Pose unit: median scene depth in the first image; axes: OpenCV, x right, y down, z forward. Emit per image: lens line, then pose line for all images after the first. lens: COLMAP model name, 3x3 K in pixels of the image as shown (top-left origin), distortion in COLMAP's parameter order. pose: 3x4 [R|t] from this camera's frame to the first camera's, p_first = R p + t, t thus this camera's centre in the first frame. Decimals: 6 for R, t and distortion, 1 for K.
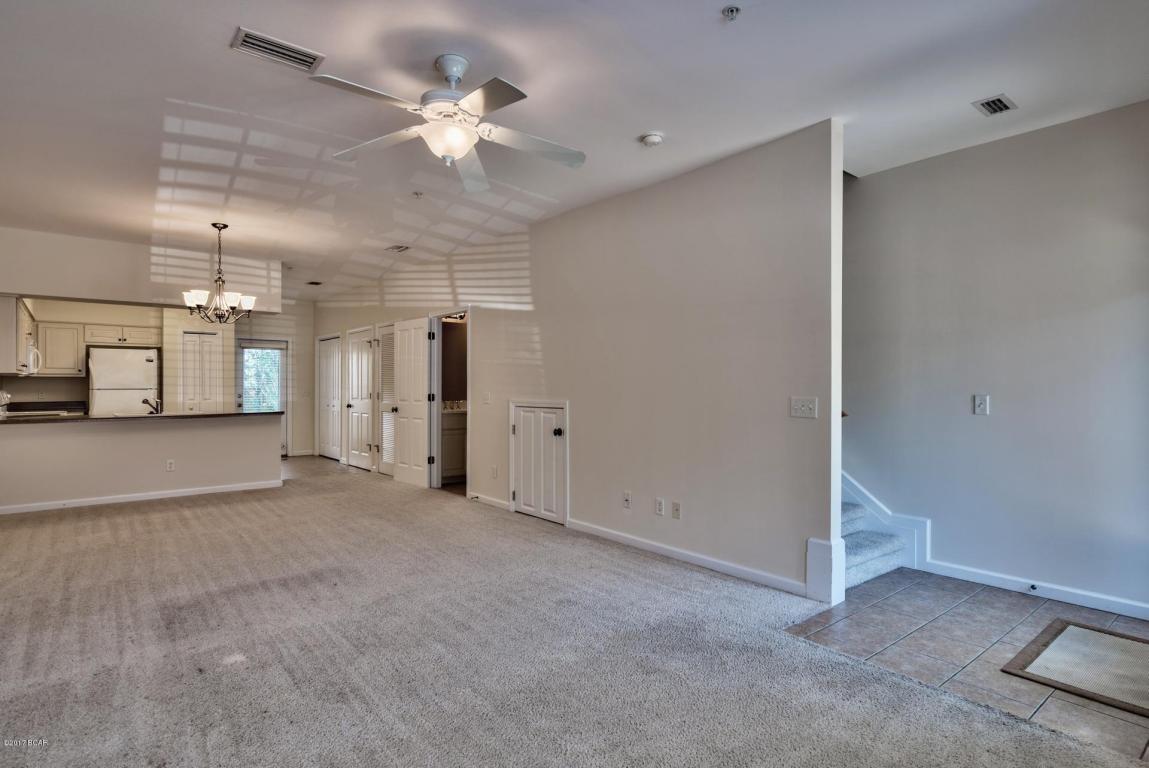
lens RADIAL K [[597.5, 0, 574.5], [0, 597.5, 384.0], [0, 0, 1]] dist [-0.002561, -0.000522]
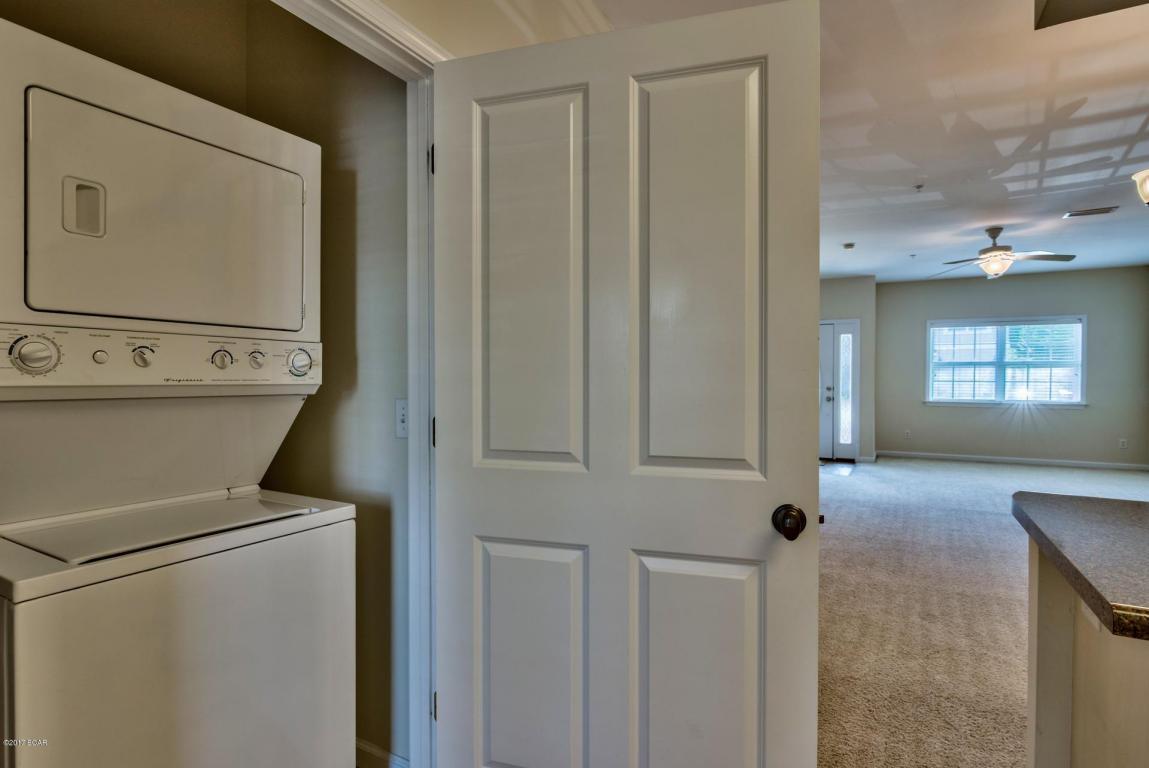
lens RADIAL K [[582.7, 0, 574.5], [0, 582.7, 384.0], [0, 0, 1]] dist [-0.003502, -0.001755]
pose [[-0.367875, -0.011108, 0.929809, -0.691307], [-0.006034, 0.999936, 0.009559, 0.005292], [-0.929856, -0.002094, -0.367919, 1.361827]]
